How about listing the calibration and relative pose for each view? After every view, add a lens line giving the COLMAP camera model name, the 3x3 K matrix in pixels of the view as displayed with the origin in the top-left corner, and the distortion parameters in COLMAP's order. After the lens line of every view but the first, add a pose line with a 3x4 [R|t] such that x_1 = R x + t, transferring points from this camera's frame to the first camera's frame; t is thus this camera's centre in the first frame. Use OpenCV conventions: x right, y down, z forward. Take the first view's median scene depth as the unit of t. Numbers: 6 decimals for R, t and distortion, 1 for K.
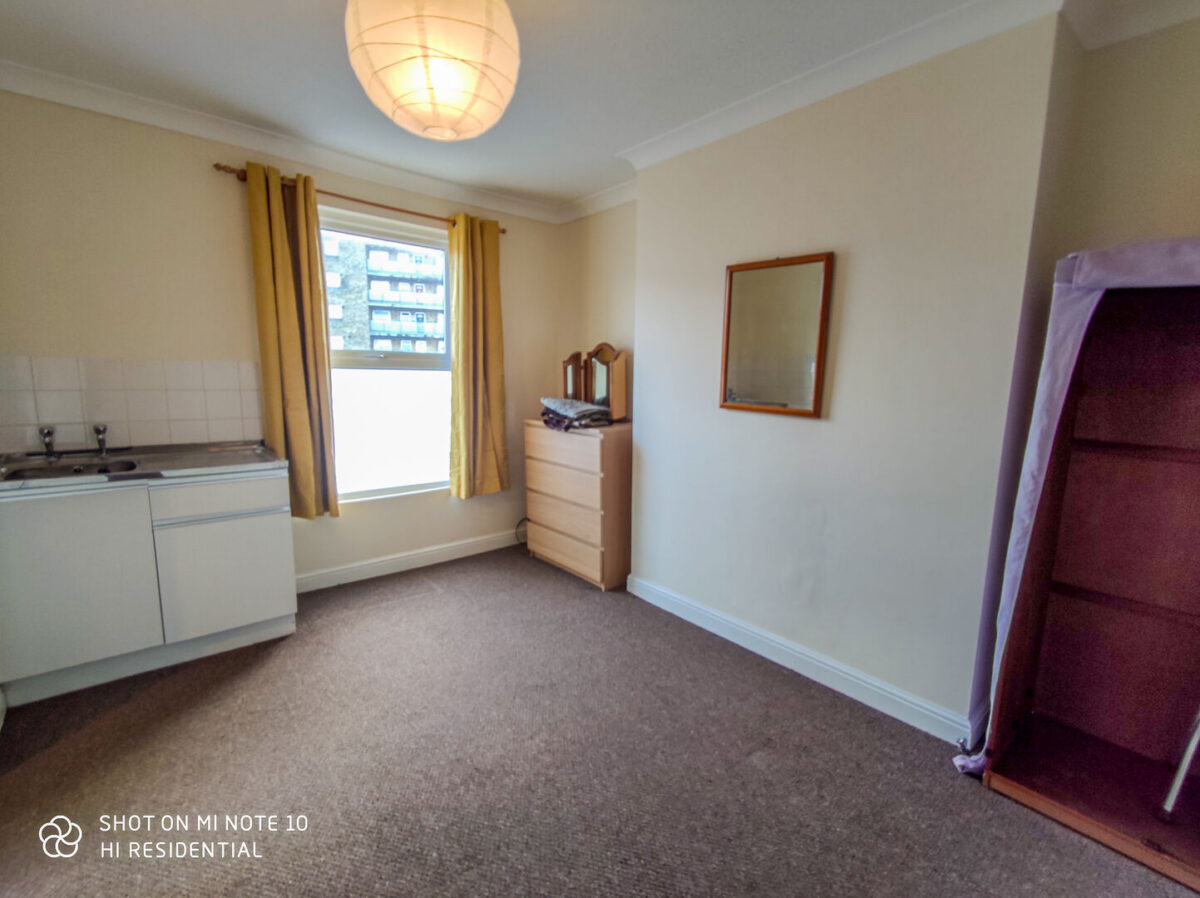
lens RADIAL K [[544.8, 0, 601.5], [0, 544.8, 452.3], [0, 0, 1]] dist [0.003820, -0.000223]
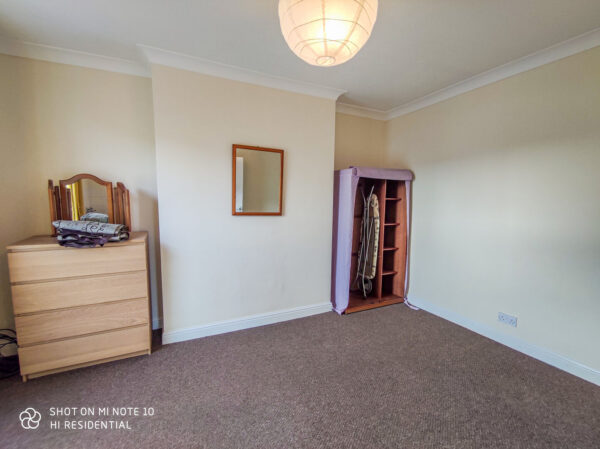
lens RADIAL K [[272.4, 0, 300.7], [0, 272.4, 226.1], [0, 0, 1]] dist [0.003820, -0.000223]
pose [[0.241529, -0.110496, 0.964082, -0.549959], [0.139393, 0.987143, 0.078218, -0.069804], [-0.960330, 0.115495, 0.253826, 0.425679]]
